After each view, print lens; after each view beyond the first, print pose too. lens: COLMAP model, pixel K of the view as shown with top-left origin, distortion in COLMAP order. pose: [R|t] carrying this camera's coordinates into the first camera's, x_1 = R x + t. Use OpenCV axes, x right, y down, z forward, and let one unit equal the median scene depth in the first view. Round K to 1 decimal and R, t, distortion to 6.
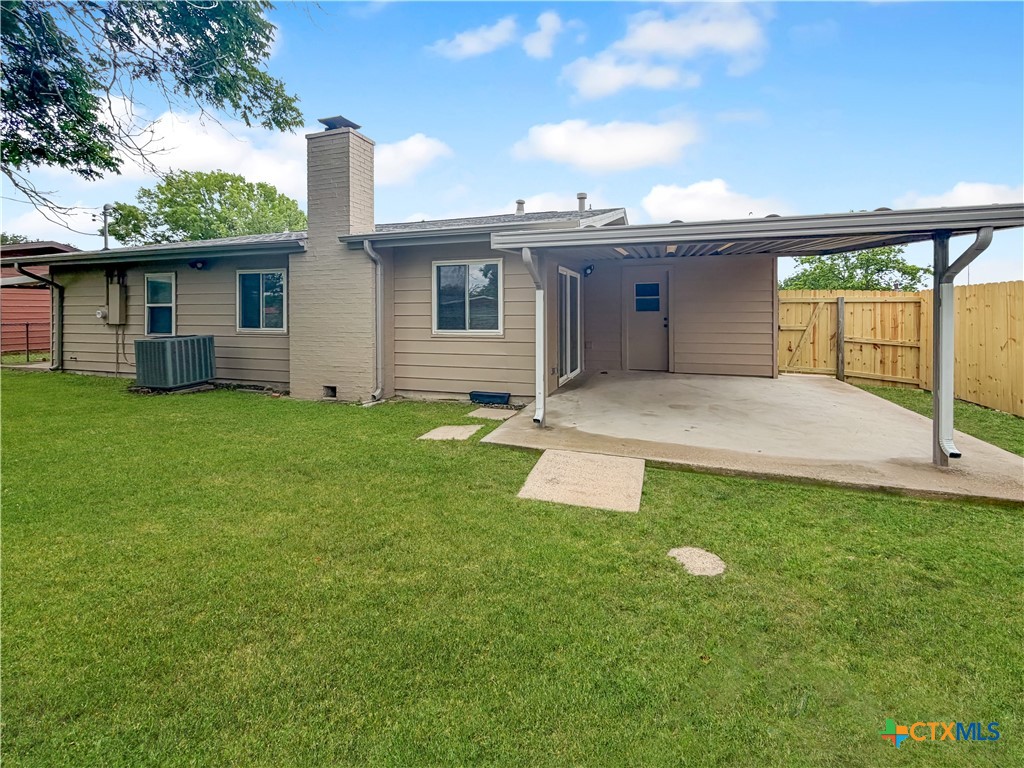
lens RADIAL K [[431.3, 0, 513.3], [0, 431.3, 367.3], [0, 0, 1]] dist [0.000545, 0.000071]
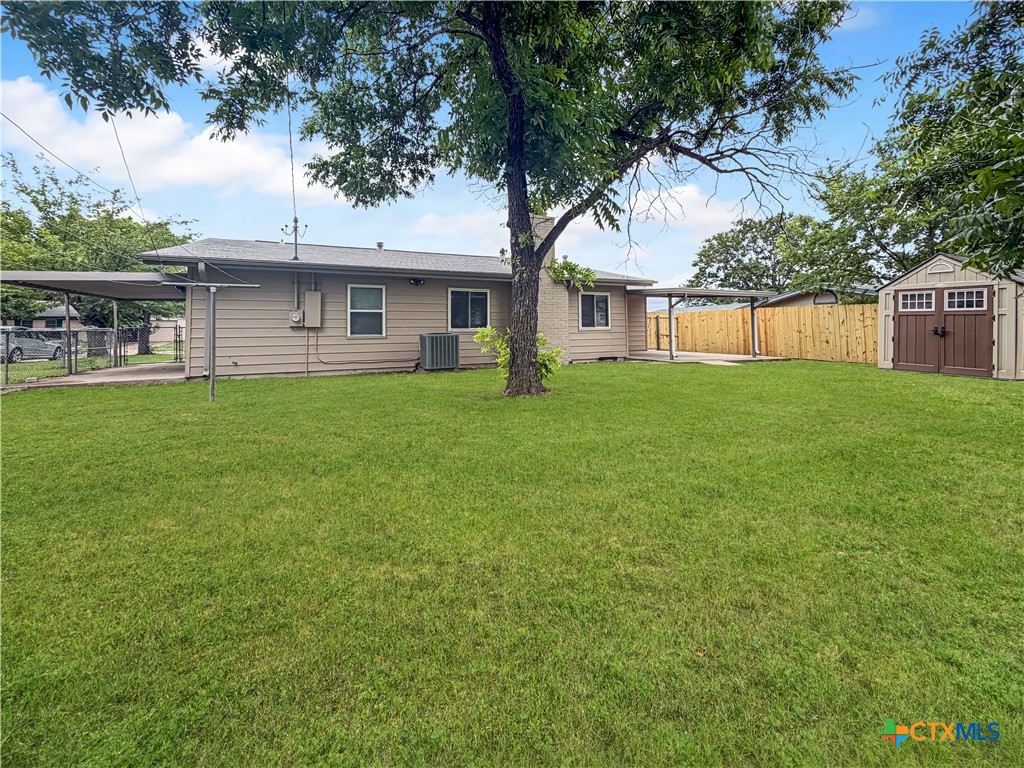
lens RADIAL K [[431.3, 0, 513.3], [0, 431.3, 367.3], [0, 0, 1]] dist [0.000545, 0.000071]
pose [[0.733194, -0.062262, 0.677163, -1.399208], [0.094624, 0.995453, -0.010927, 0.068097], [-0.673404, 0.072088, 0.735752, -0.162248]]
